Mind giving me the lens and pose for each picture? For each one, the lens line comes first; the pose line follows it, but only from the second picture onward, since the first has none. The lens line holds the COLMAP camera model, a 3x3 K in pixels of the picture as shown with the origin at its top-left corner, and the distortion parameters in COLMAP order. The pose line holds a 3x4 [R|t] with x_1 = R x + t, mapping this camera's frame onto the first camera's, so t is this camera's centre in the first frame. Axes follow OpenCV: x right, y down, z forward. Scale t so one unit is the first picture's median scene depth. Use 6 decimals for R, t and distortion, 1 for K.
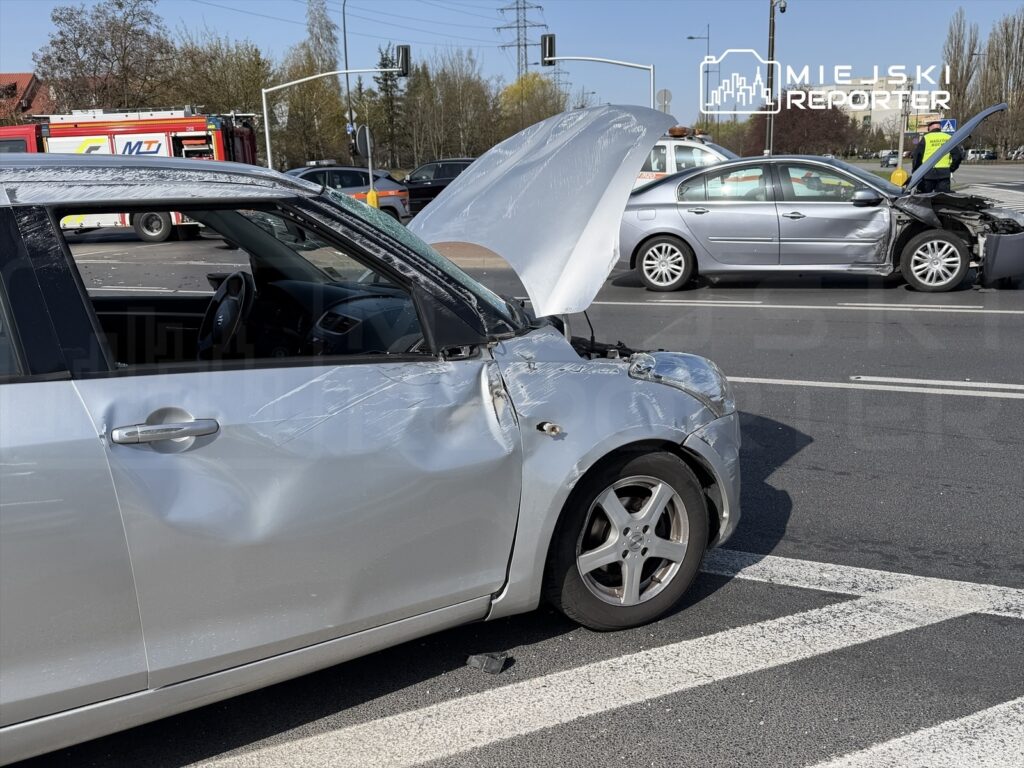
lens RADIAL K [[981.6, 0, 529.5], [0, 981.6, 411.7], [0, 0, 1]] dist [0.003543, 0.000000]
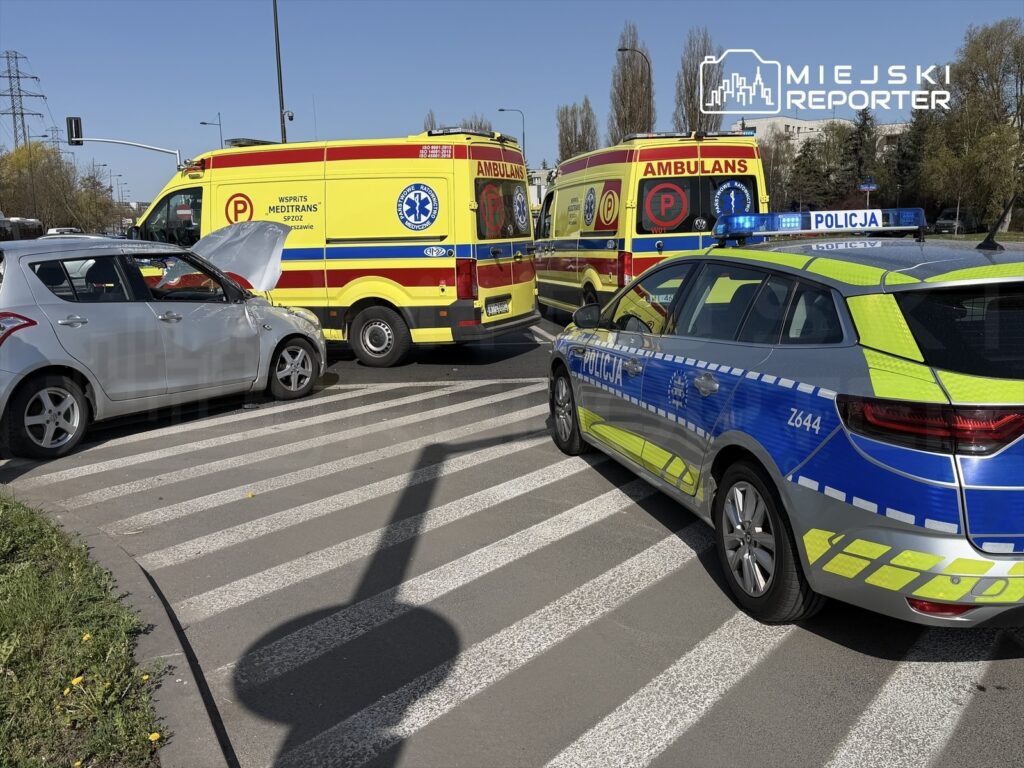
lens RADIAL K [[926.8, 0, 528.0], [0, 926.8, 407.5], [0, 0, 1]] dist [0.065574, -0.097180]
pose [[0.883642, -0.075158, 0.462092, -0.570769], [0.105197, 0.993665, -0.039546, 0.429623], [-0.456192, 0.083555, 0.885950, -1.780988]]
